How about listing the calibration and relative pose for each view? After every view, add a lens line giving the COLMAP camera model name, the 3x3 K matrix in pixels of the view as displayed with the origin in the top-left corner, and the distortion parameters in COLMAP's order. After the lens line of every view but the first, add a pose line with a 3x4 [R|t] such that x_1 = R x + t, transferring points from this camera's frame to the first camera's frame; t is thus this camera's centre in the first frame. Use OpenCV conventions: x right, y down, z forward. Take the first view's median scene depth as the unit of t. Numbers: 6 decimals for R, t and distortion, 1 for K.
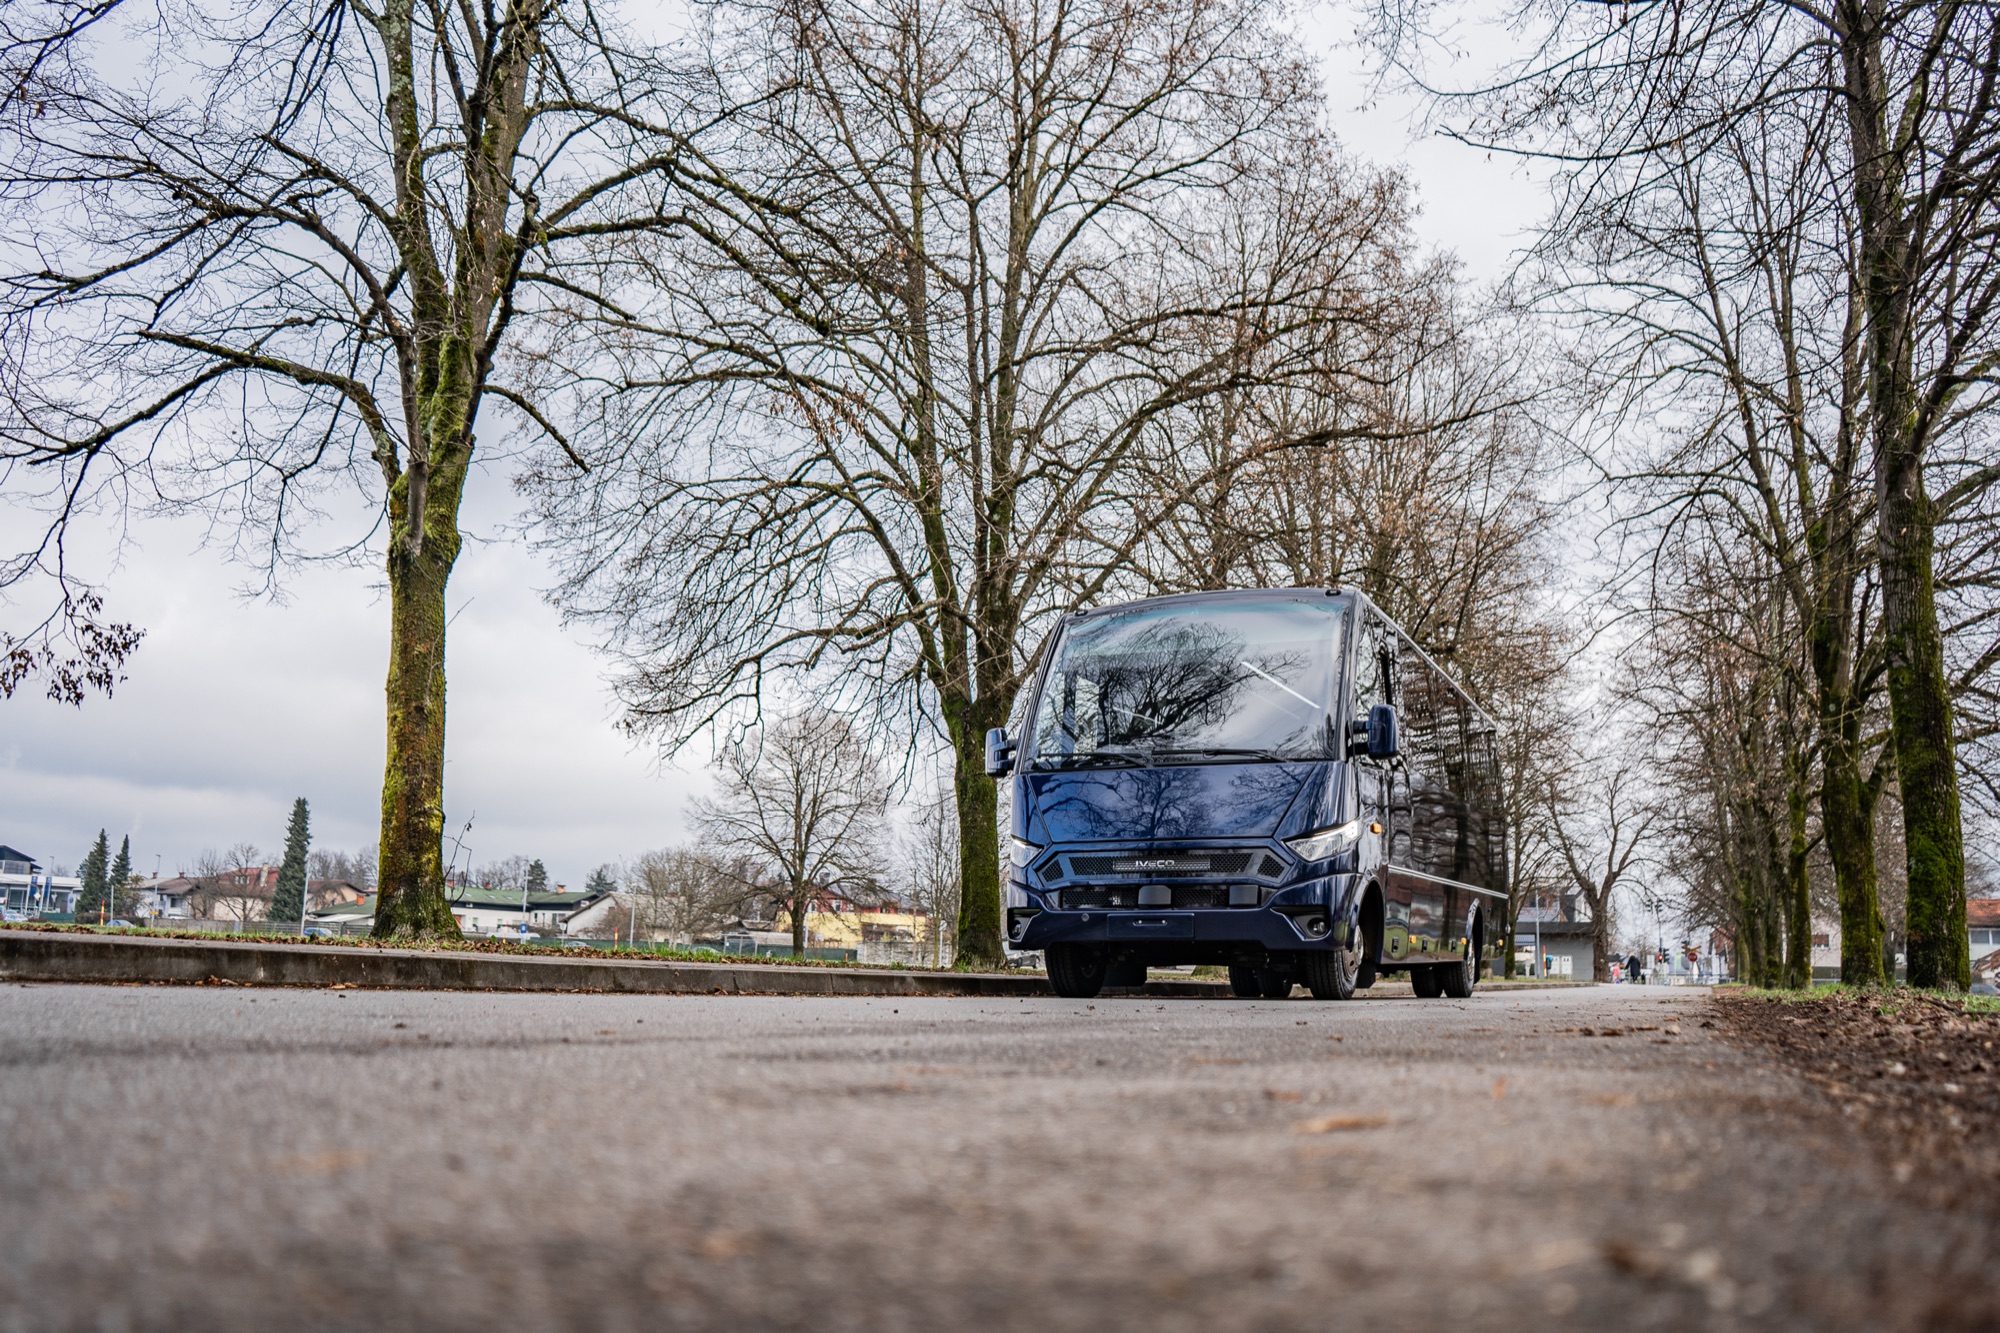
lens RADIAL K [[1711.6, 0, 1000.0], [0, 1711.6, 666.5], [0, 0, 1]] dist [-0.091341, -0.000154]
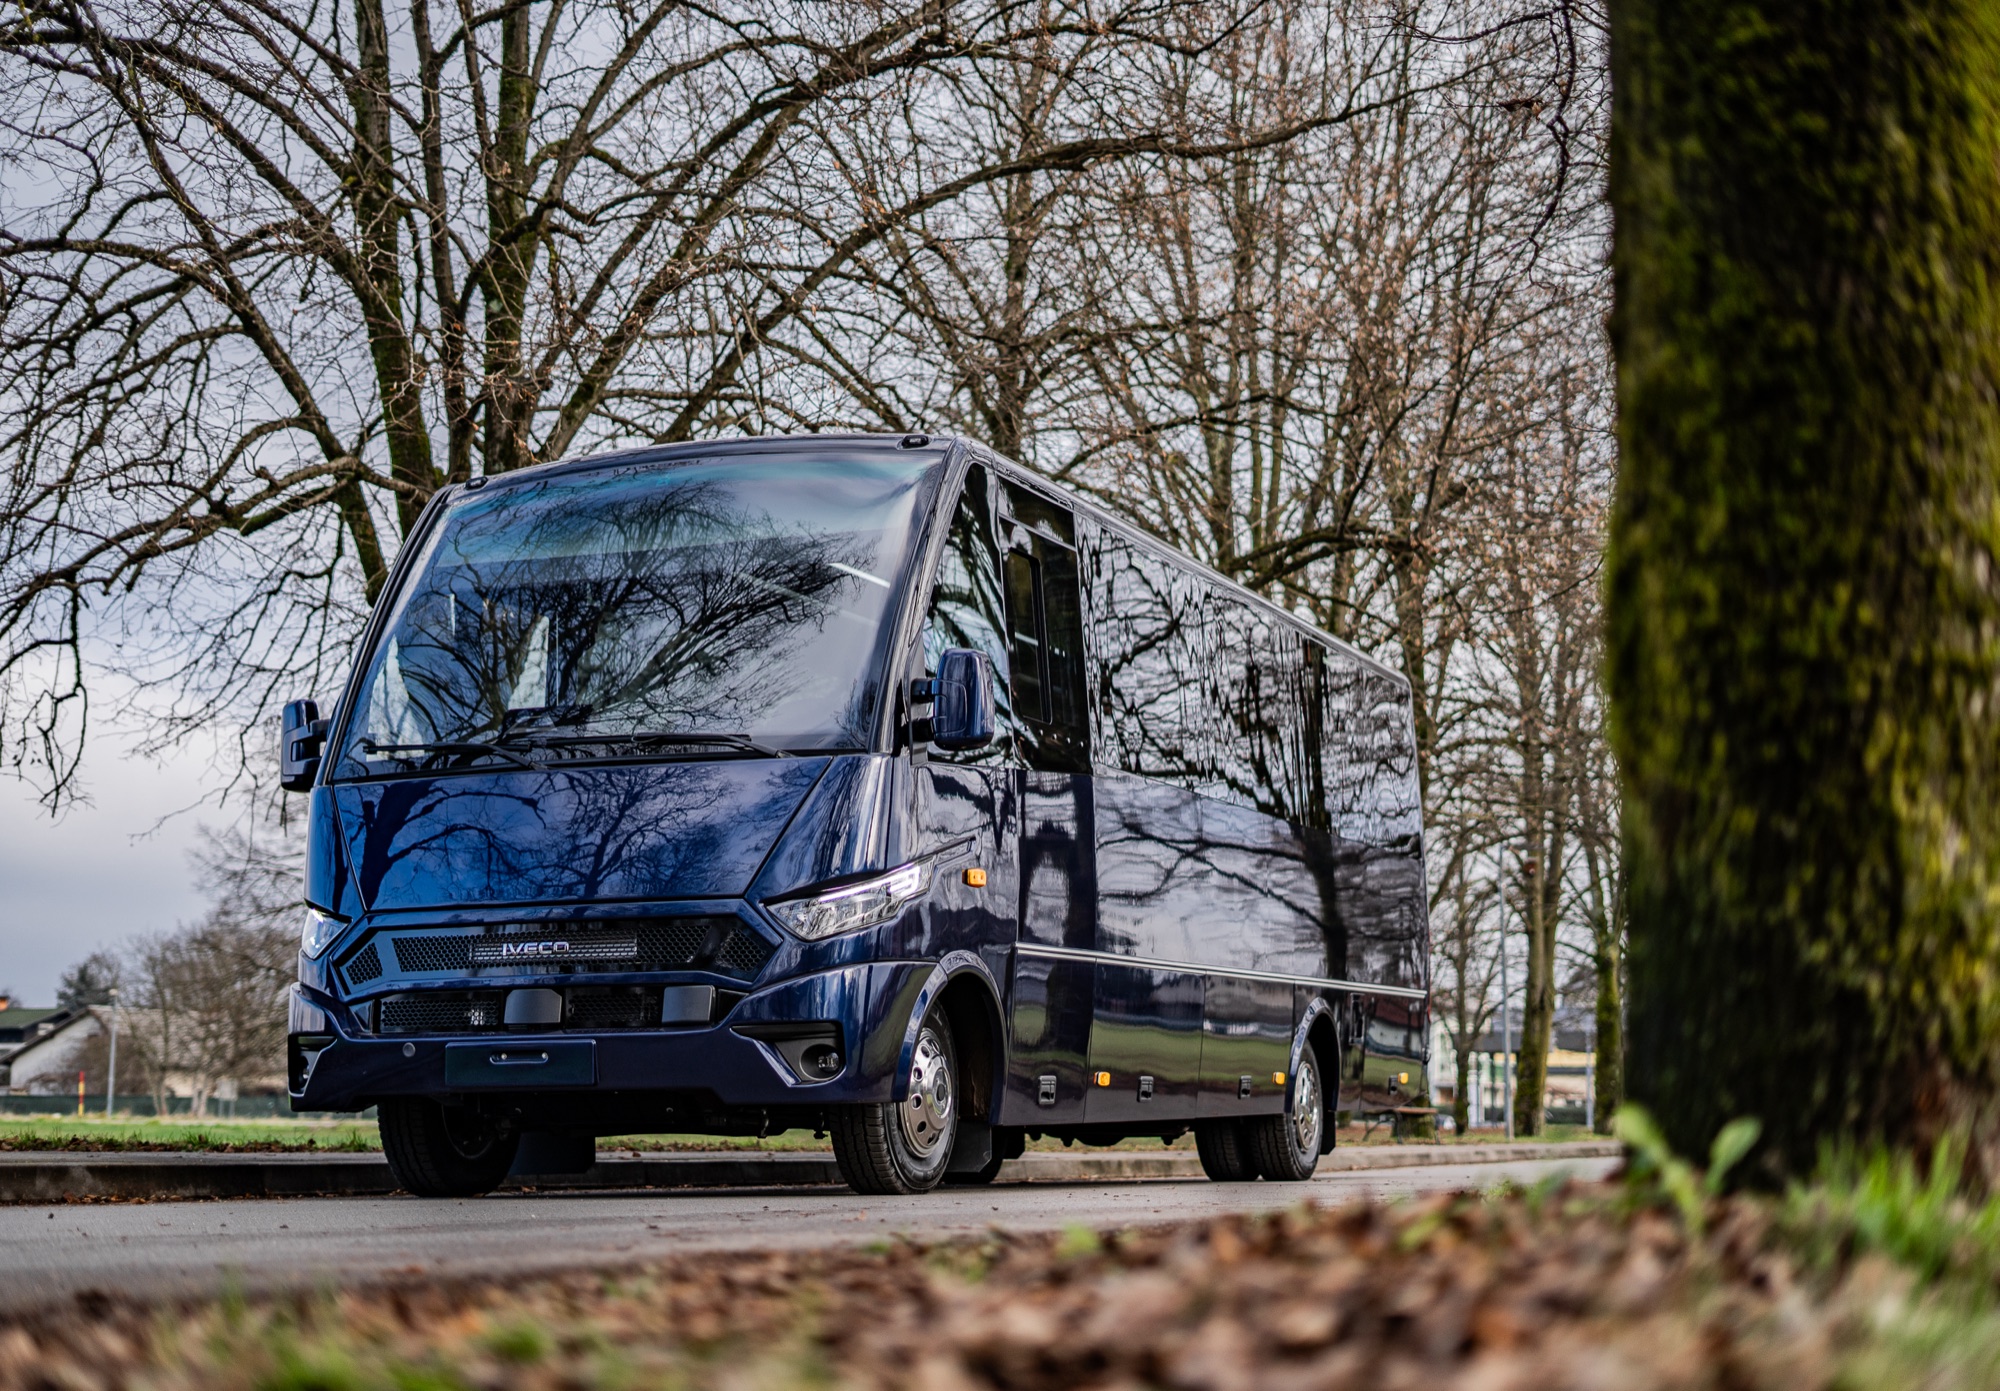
lens RADIAL K [[3098.9, 0, 1000.0], [0, 3098.9, 695.5], [0, 0, 1]] dist [0.034027, 0.054419]
pose [[0.998589, -0.011921, 0.051747, 0.126294], [0.010003, 0.999259, 0.037173, 0.000551], [-0.052152, -0.036603, 0.997968, 0.011772]]
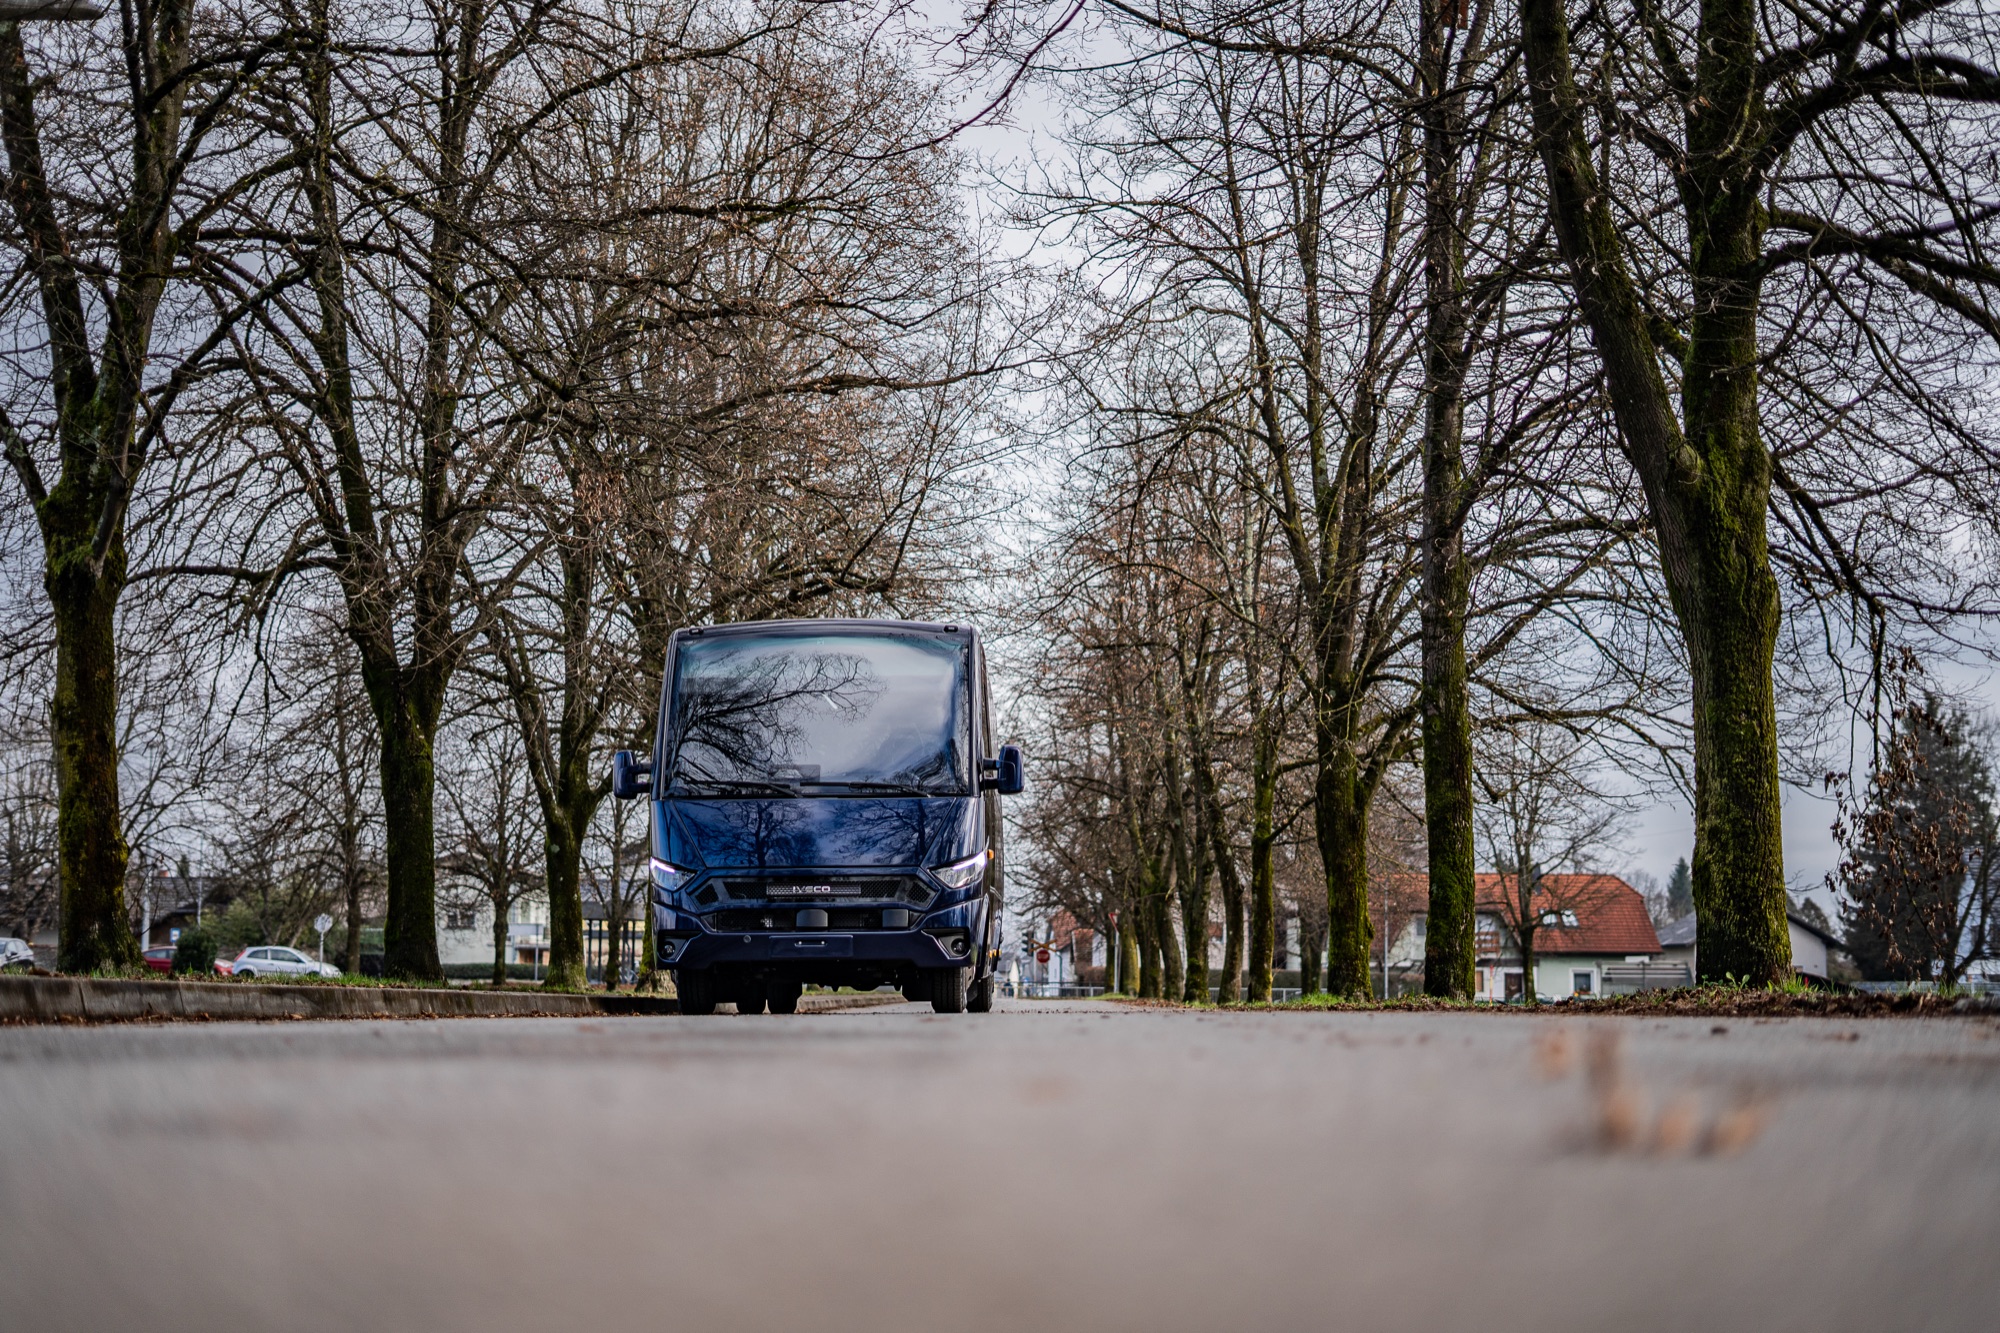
lens RADIAL K [[3076.9, 0, 1000.0], [0, 3076.9, 666.5], [0, 0, 1]] dist [0.175209, 0.015471]
pose [[0.922910, 0.023498, 0.384299, -0.373318], [-0.052956, 0.996397, 0.066251, -0.108643], [-0.381357, -0.081494, 0.920829, -0.561997]]
